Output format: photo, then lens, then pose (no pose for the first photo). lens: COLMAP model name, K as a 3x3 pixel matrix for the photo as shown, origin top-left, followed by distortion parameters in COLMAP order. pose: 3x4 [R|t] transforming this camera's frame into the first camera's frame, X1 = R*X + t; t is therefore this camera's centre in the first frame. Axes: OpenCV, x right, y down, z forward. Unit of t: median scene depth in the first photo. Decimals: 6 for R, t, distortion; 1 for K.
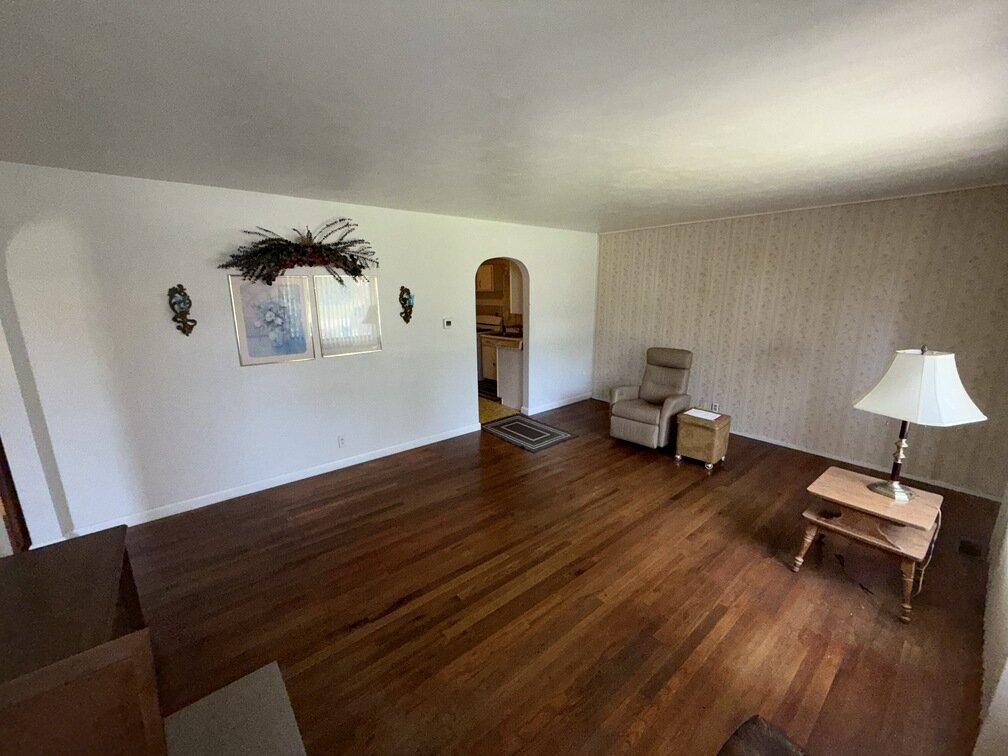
lens RADIAL K [[398.6, 0, 502.2], [0, 398.6, 379.1], [0, 0, 1]] dist [0.000177, 0.000168]
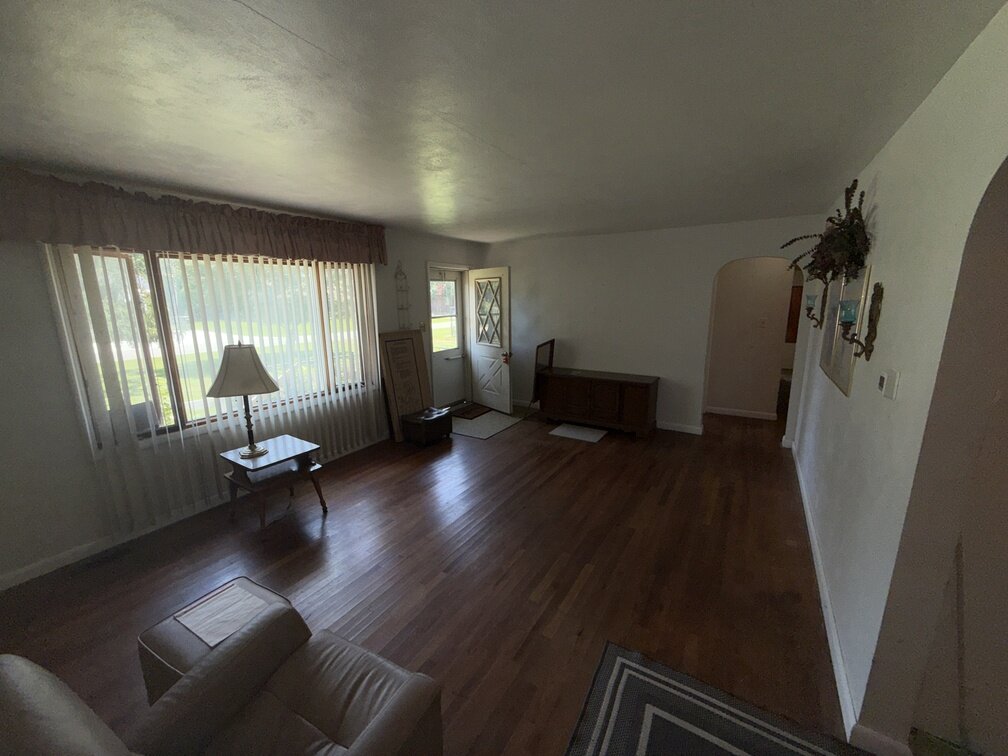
lens RADIAL K [[398.6, 0, 505.4], [0, 398.6, 379.5], [0, 0, 1]] dist [0.000177, 0.000168]
pose [[-0.947498, 0.072560, -0.311421, 0.421817], [-0.058956, 0.917576, 0.393166, -0.356746], [0.314280, 0.390884, -0.865123, 1.675142]]
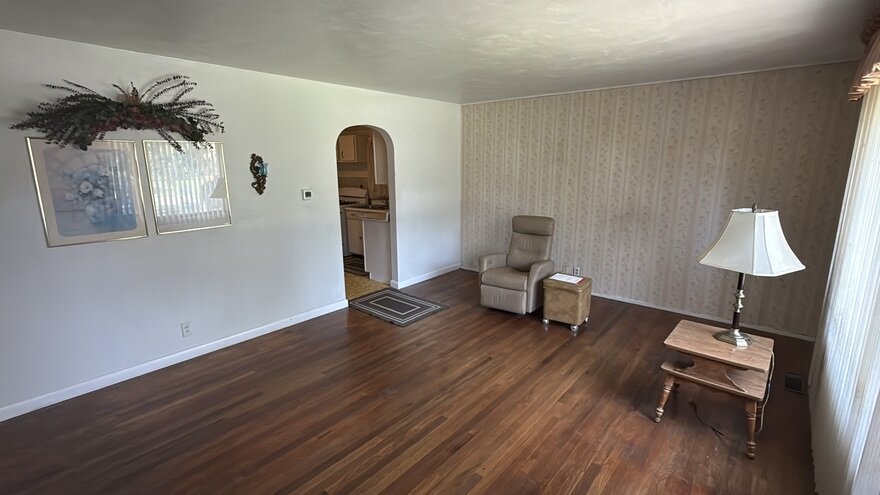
lens RADIAL K [[400.5, 0, 439.0], [0, 400.5, 248.4], [0, 0, 1]] dist [0.000356, -0.000960]
pose [[0.985026, -0.037657, 0.168241, 0.006181], [0.039747, 0.999169, -0.009072, 0.009236], [-0.167760, 0.015624, 0.985704, 0.038488]]
